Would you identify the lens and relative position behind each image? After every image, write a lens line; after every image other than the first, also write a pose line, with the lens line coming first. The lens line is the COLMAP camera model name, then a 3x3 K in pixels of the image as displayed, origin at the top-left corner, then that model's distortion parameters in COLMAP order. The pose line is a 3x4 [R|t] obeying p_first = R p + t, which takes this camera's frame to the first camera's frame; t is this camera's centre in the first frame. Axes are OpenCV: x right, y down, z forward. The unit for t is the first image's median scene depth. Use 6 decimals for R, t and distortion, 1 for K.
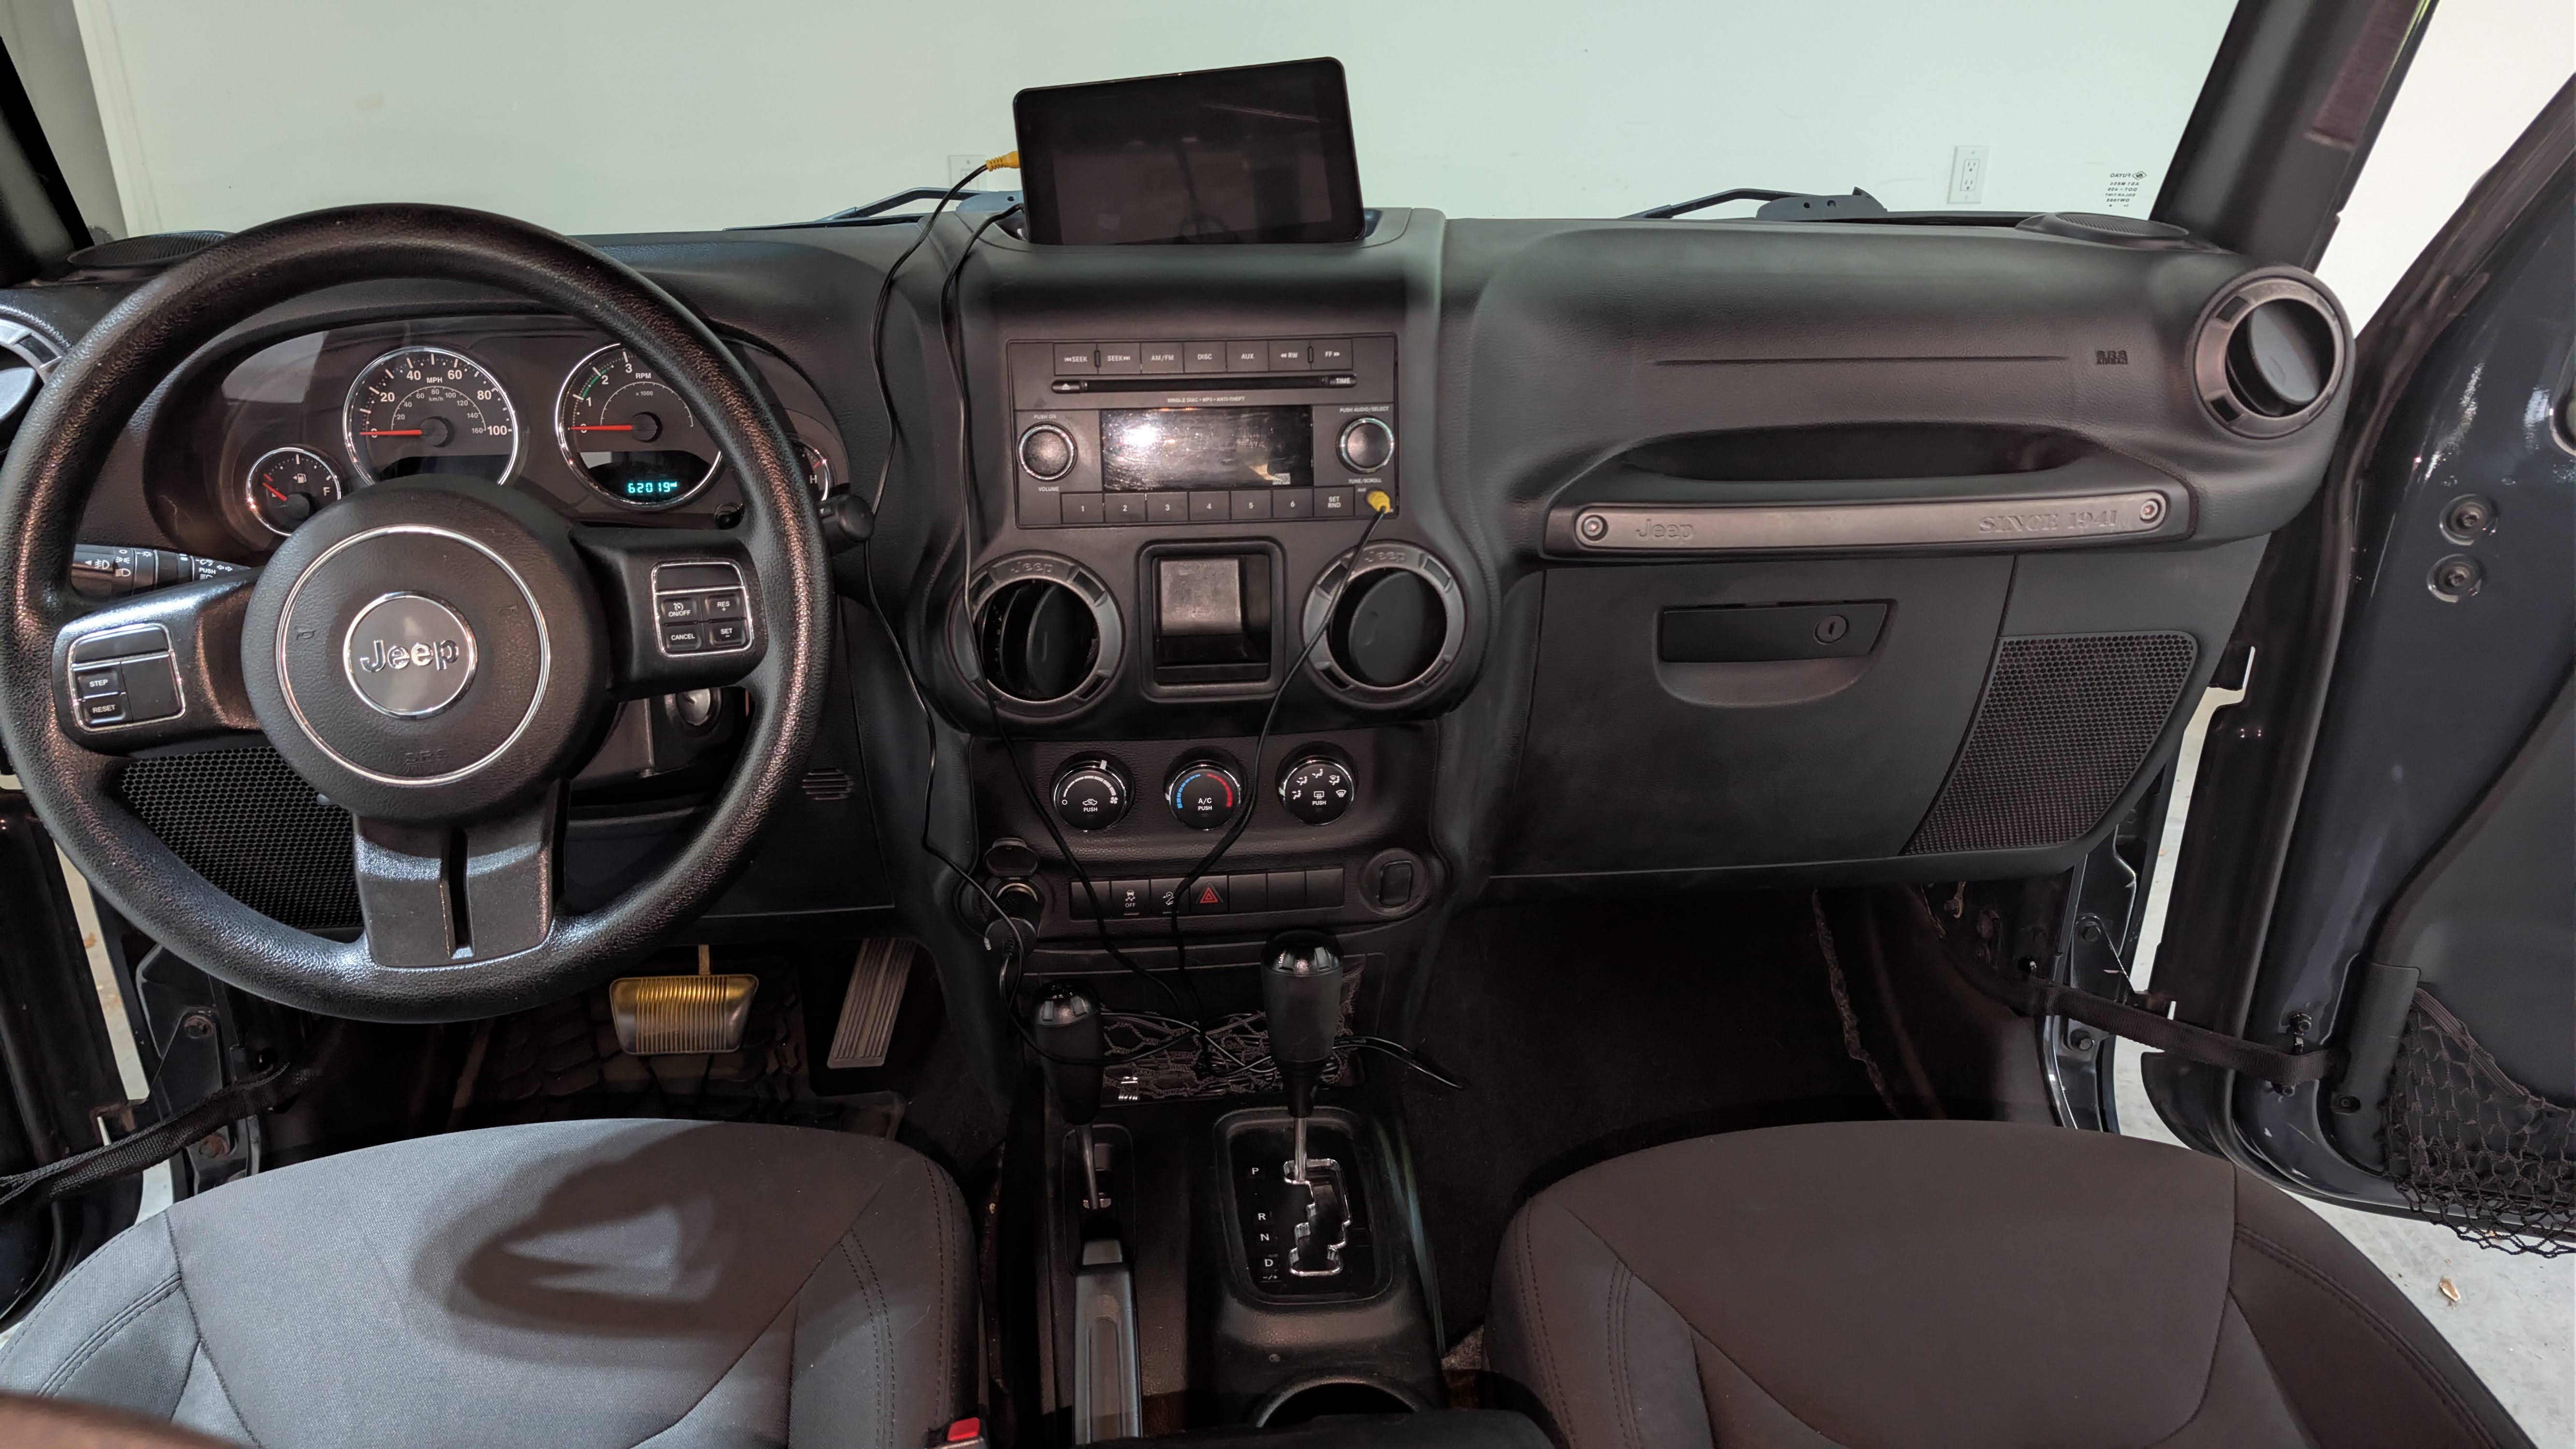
lens RADIAL K [[1877.0, 0, 1285.8], [0, 1877.0, 713.8], [0, 0, 1]] dist [0.004710, 0.000345]
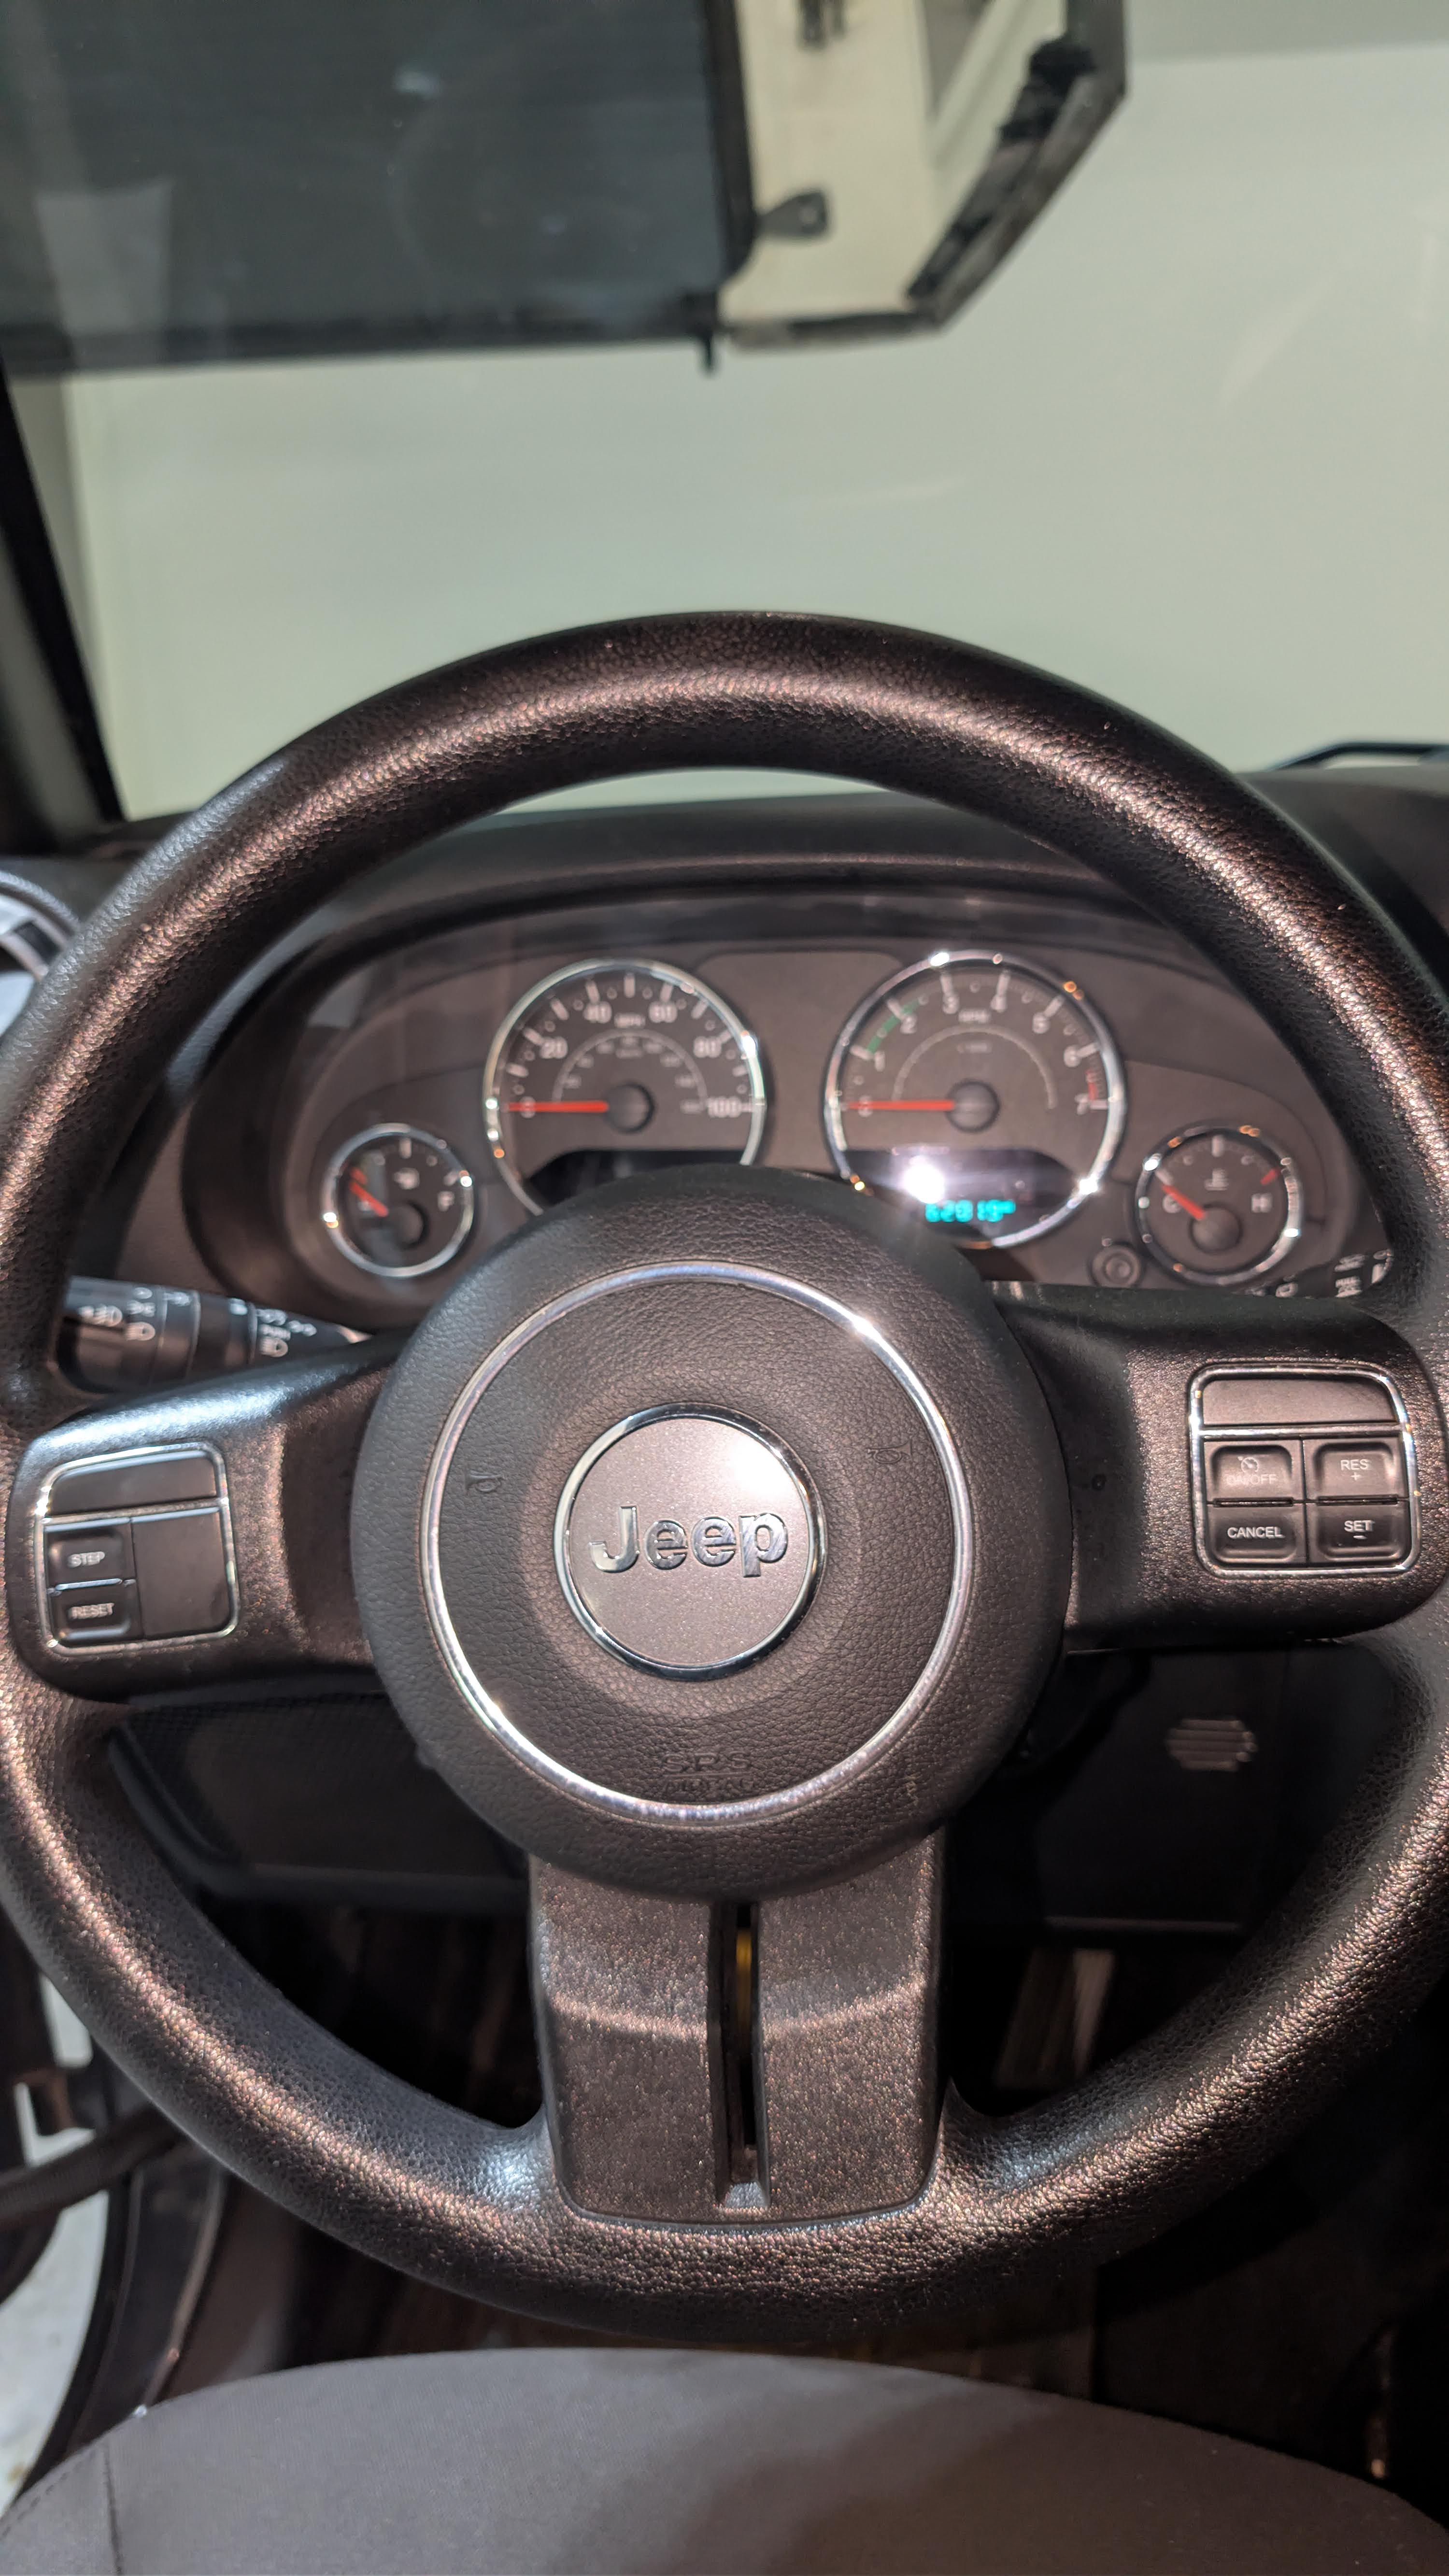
lens RADIAL K [[1877.0, 0, 721.0], [0, 1877.0, 1294.8], [0, 0, 1]] dist [0.004710, 0.000345]
pose [[0.972564, 0.038978, -0.229345, -0.317763], [-0.059502, 0.994749, -0.083266, -0.048716], [0.224896, 0.094628, 0.969777, 0.488880]]
